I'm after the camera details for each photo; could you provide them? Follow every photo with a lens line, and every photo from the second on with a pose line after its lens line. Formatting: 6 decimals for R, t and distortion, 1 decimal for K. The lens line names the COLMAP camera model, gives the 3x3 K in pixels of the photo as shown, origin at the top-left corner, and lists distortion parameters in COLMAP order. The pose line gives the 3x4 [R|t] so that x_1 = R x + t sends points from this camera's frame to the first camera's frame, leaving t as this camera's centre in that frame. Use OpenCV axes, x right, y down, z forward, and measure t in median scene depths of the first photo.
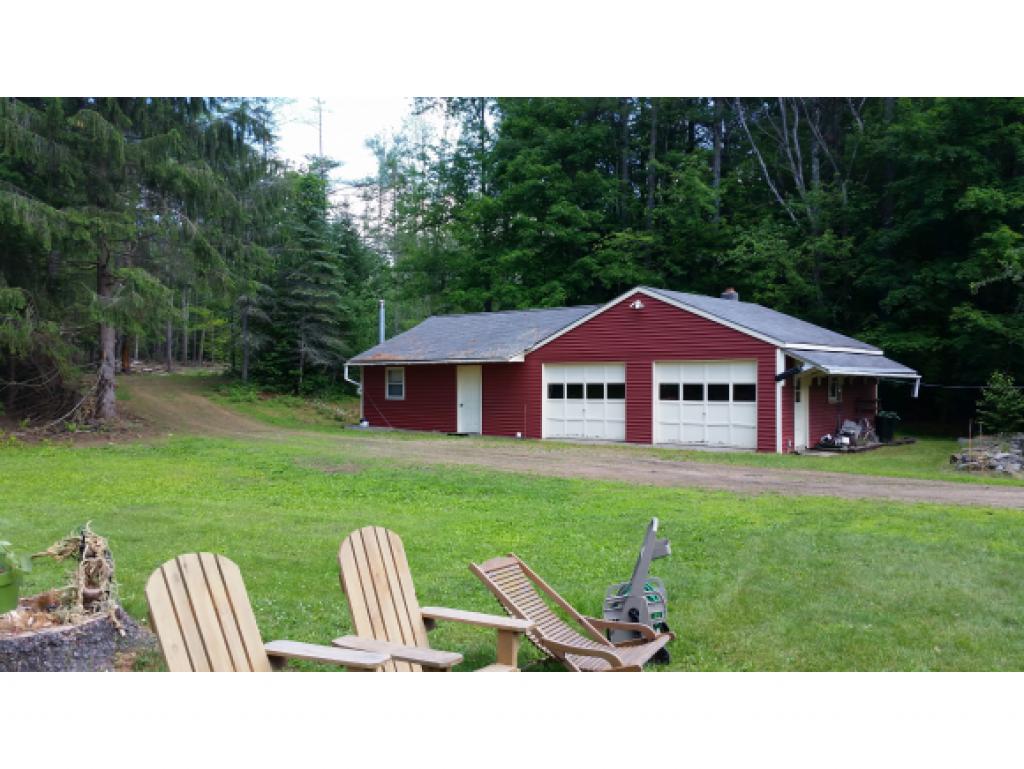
lens RADIAL K [[823.7, 0, 516.3], [0, 823.7, 384.4], [0, 0, 1]] dist [0.152369, -0.316328]
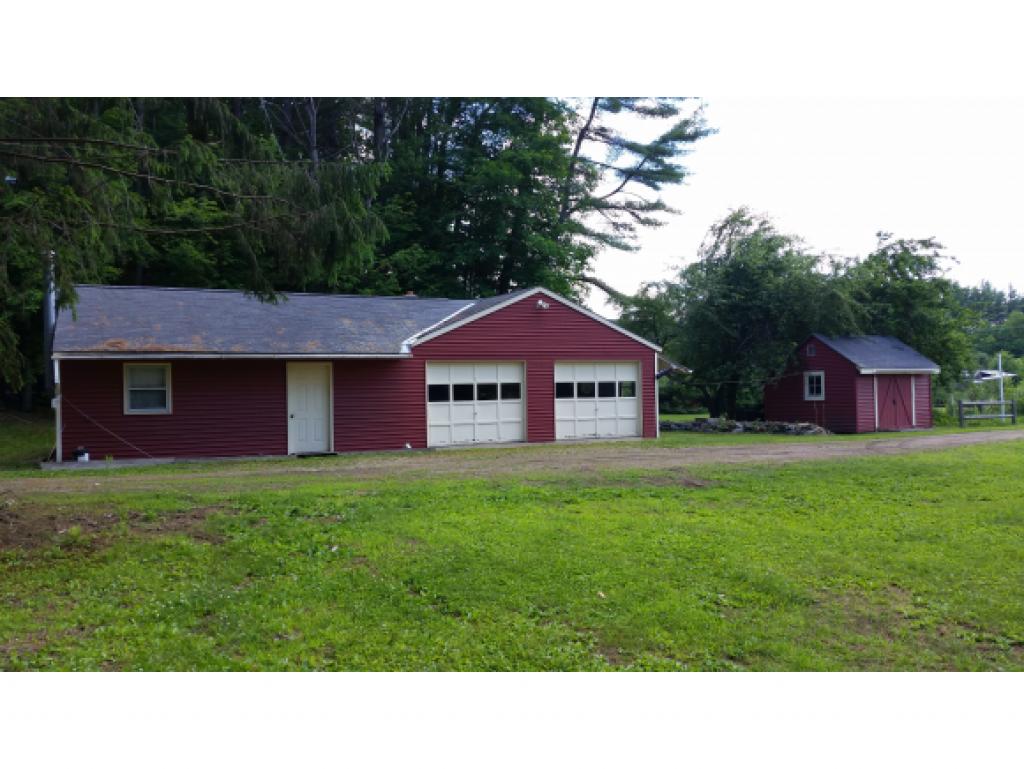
lens RADIAL K [[823.7, 0, 516.3], [0, 823.7, 384.4], [0, 0, 1]] dist [0.152369, -0.316328]
pose [[0.423926, -0.007701, 0.905664, -0.733554], [0.016814, 0.999858, 0.000631, -0.000132], [-0.905541, 0.014960, 0.423995, 0.569537]]
